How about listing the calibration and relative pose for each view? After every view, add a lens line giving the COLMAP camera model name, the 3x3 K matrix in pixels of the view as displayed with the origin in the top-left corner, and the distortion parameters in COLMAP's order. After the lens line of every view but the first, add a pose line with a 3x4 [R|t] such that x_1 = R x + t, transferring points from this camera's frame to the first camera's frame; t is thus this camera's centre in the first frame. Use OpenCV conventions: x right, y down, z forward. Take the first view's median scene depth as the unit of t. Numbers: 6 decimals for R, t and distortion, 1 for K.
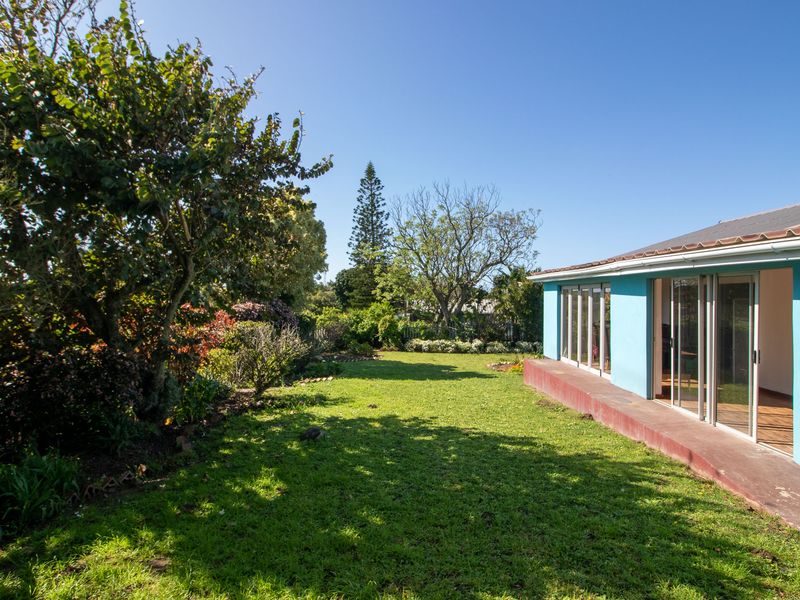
lens RADIAL K [[456.4, 0, 393.7], [0, 456.4, 294.8], [0, 0, 1]] dist [-0.003360, -0.003524]
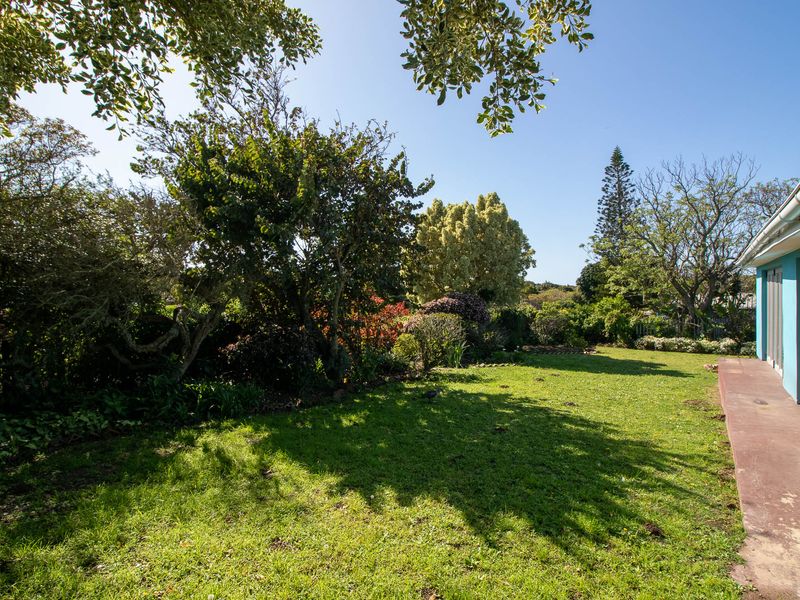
lens RADIAL K [[440.1, 0, 397.7], [0, 440.1, 302.0], [0, 0, 1]] dist [-0.004178, -0.002109]
pose [[0.842063, -0.009433, -0.539297, 0.378800], [0.021388, 0.999645, 0.015911, 0.015510], [0.538955, -0.024933, 0.841966, -0.056380]]
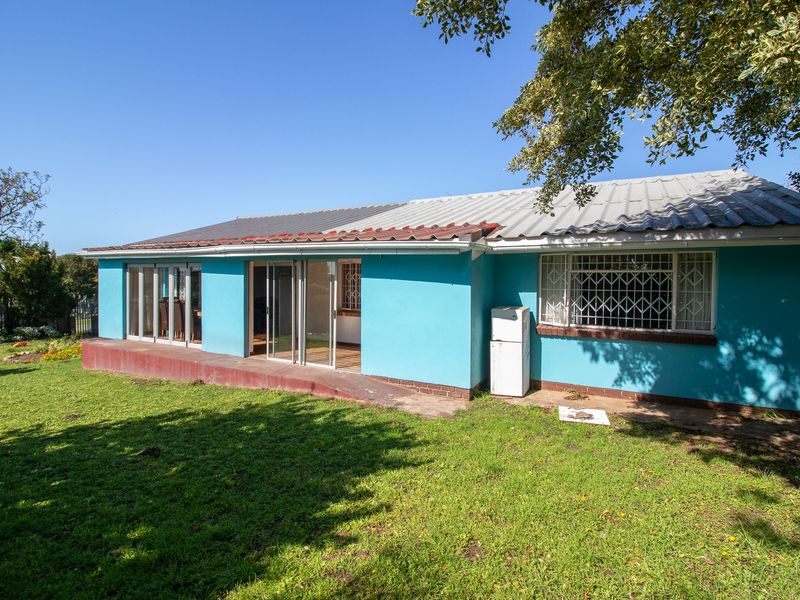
lens RADIAL K [[419.1, 0, 394.2], [0, 419.1, 294.0], [0, 0, 1]] dist [-0.014957, -0.002027]
pose [[0.459613, -0.034220, 0.887460, -0.265777], [-0.010236, 0.998987, 0.043822, 0.001268], [-0.888060, -0.029225, 0.458797, 0.115848]]
